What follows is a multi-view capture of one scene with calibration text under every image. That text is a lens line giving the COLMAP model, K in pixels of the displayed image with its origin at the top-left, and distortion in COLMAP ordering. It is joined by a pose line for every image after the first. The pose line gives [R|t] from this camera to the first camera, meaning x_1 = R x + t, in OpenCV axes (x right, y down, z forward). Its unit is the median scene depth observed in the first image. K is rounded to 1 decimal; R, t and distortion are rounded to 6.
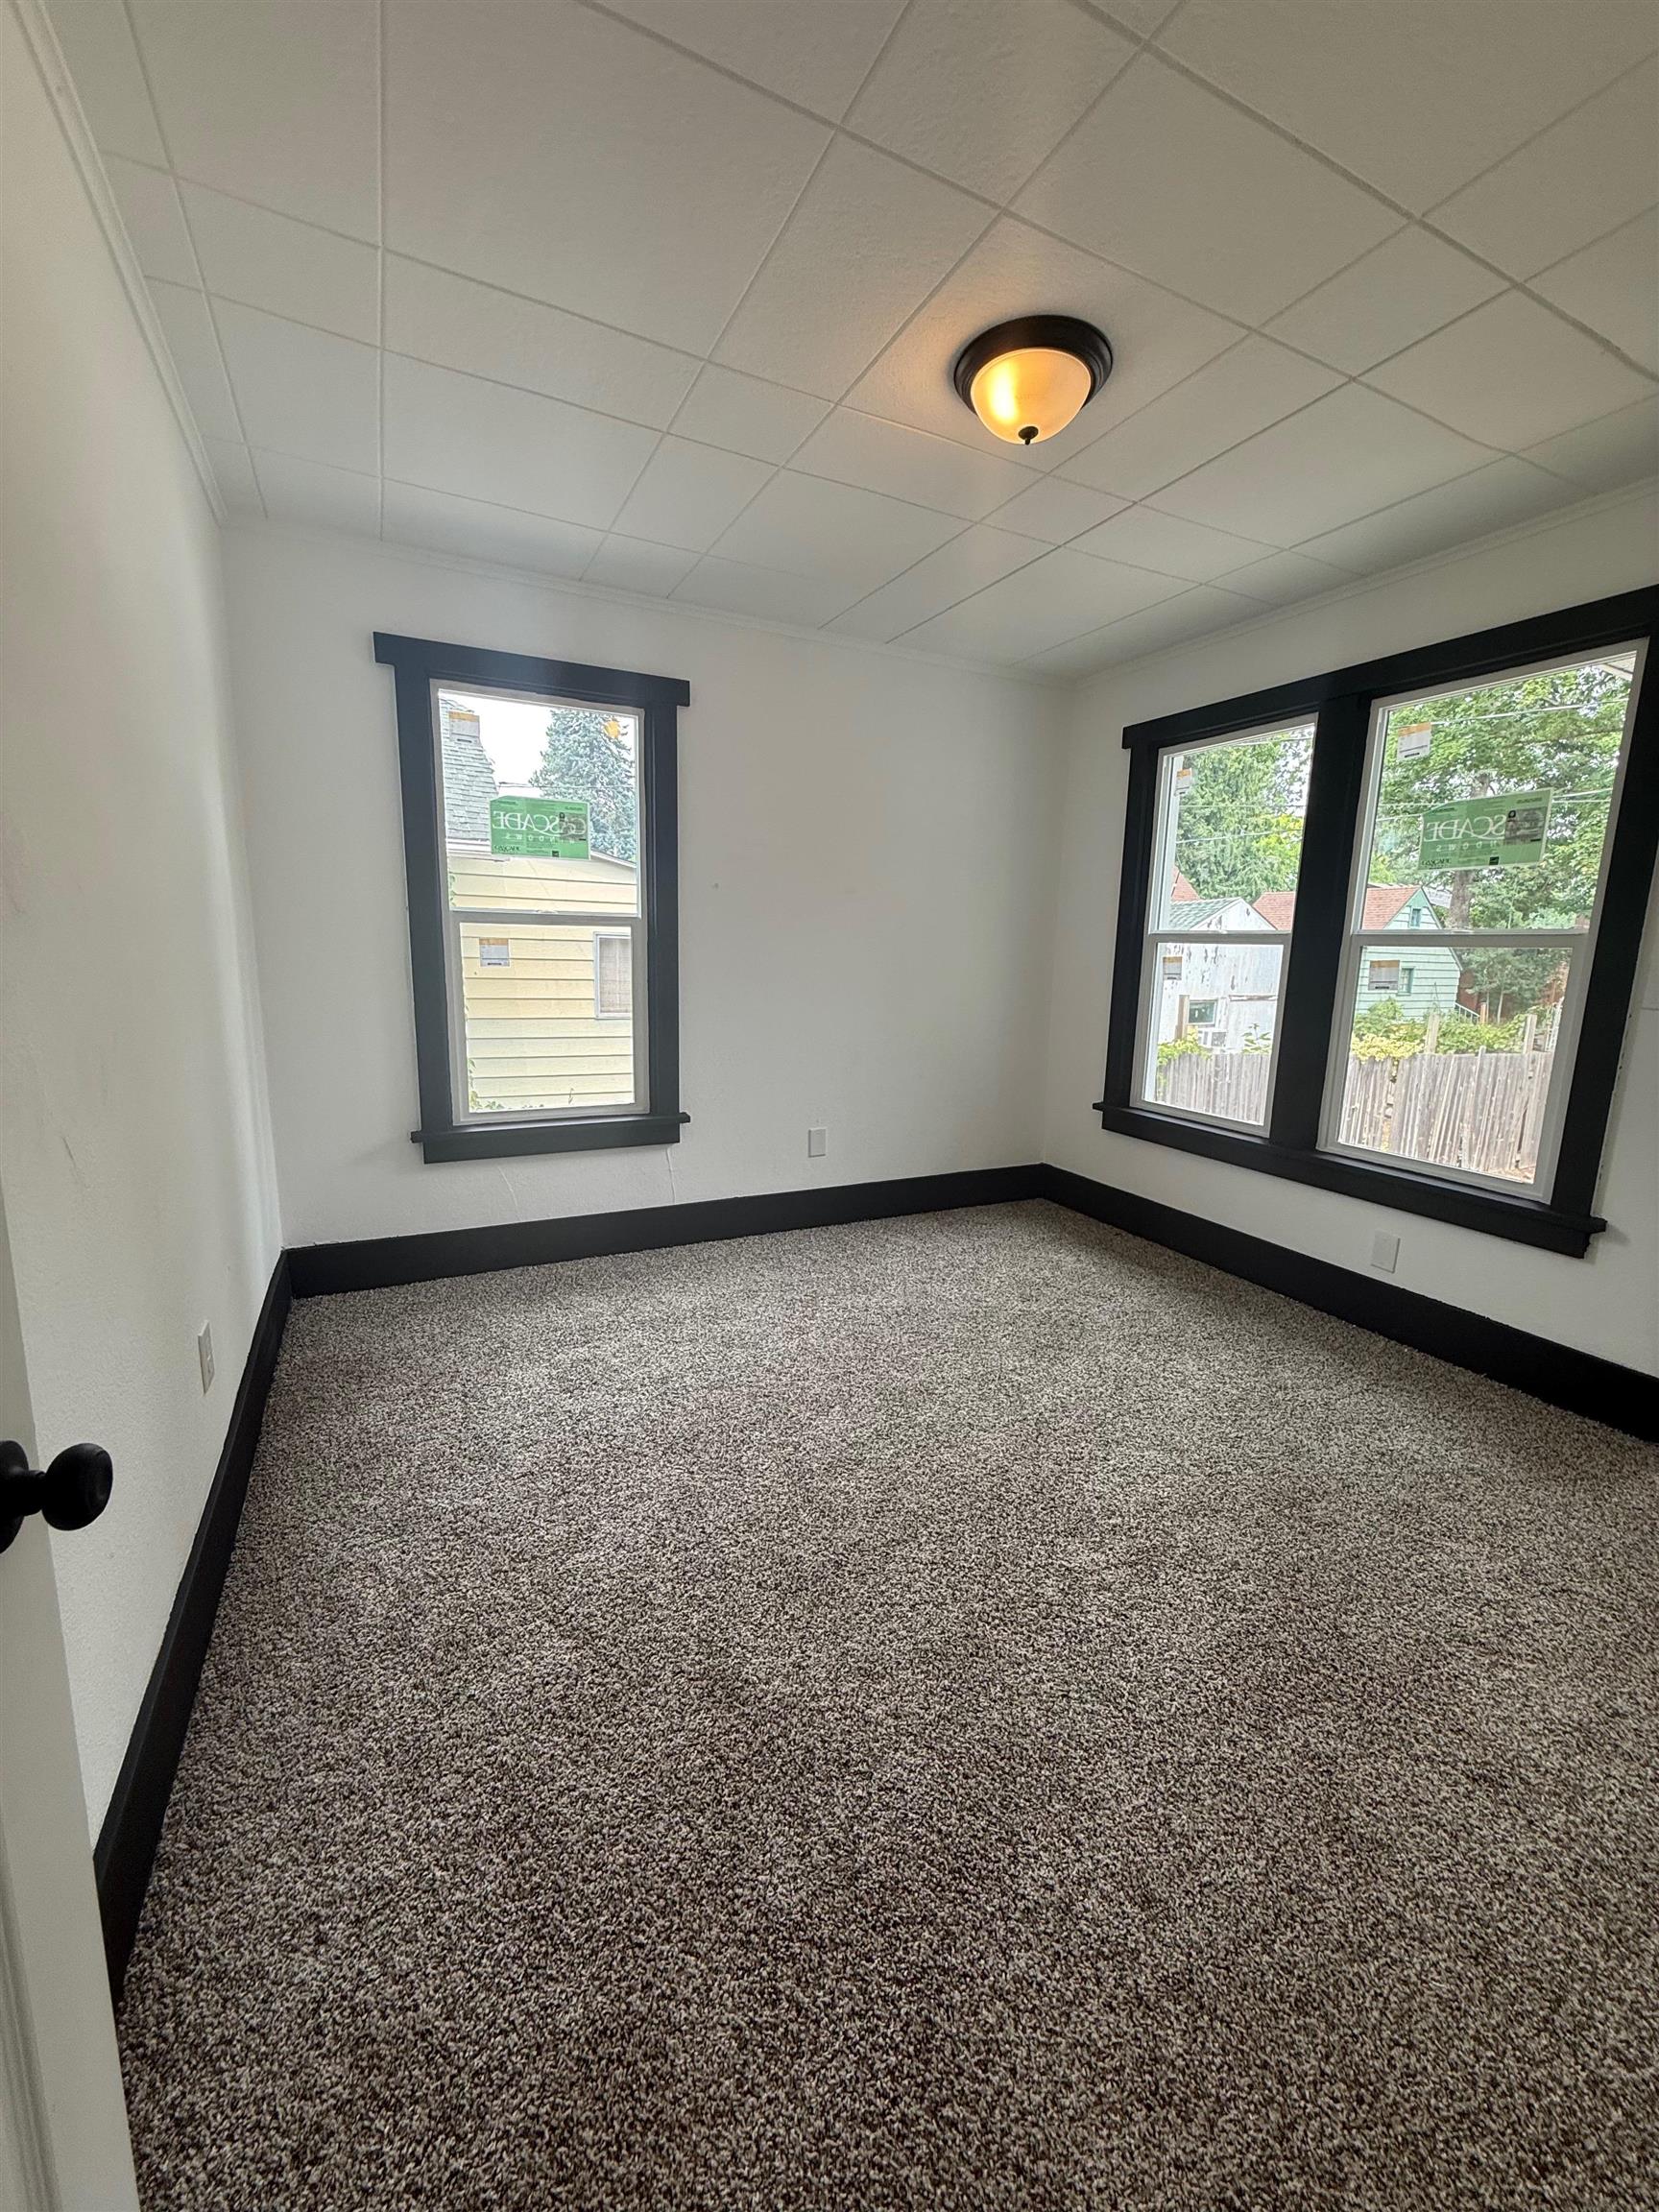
lens RADIAL K [[879.6, 0, 829.8], [0, 879.6, 1100.9], [0, 0, 1]] dist [0.000022, -0.000176]
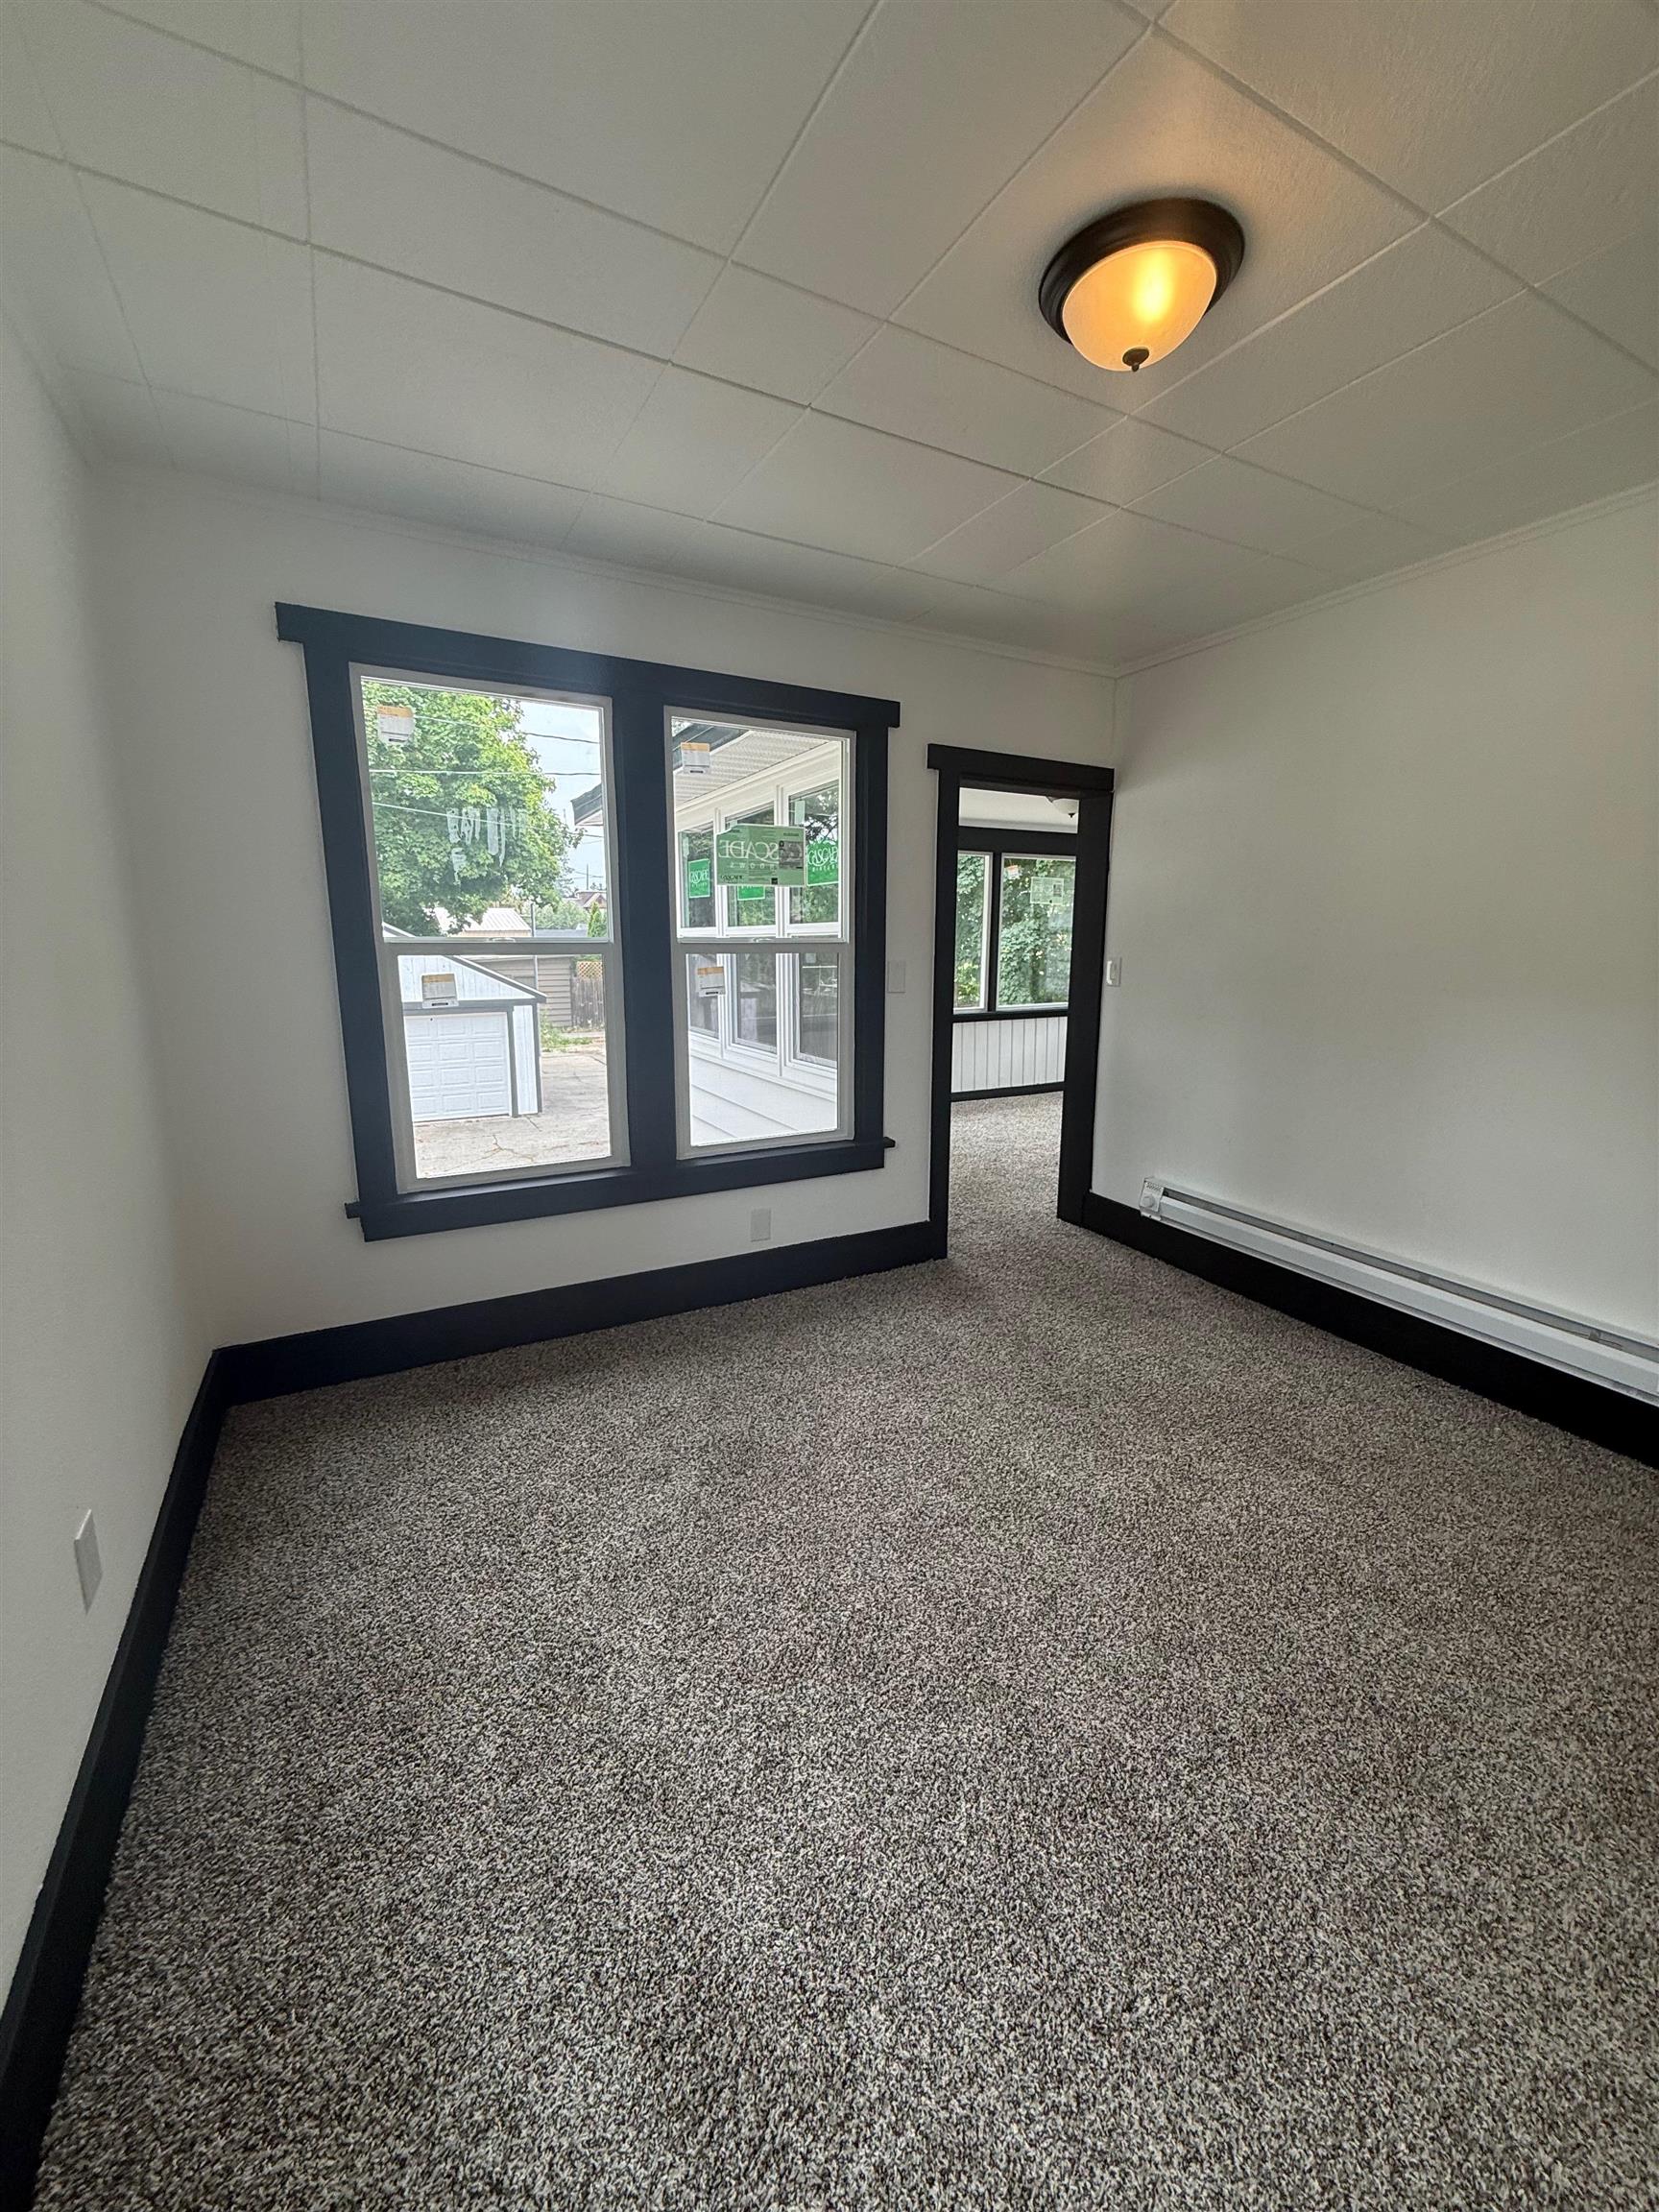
lens RADIAL K [[879.6, 0, 829.8], [0, 879.6, 1100.9], [0, 0, 1]] dist [0.000022, -0.000176]
pose [[-0.036227, -0.209859, 0.977060, -0.417492], [0.172507, 0.961712, 0.212959, -0.195003], [-0.984342, 0.176264, 0.001362, 0.839769]]
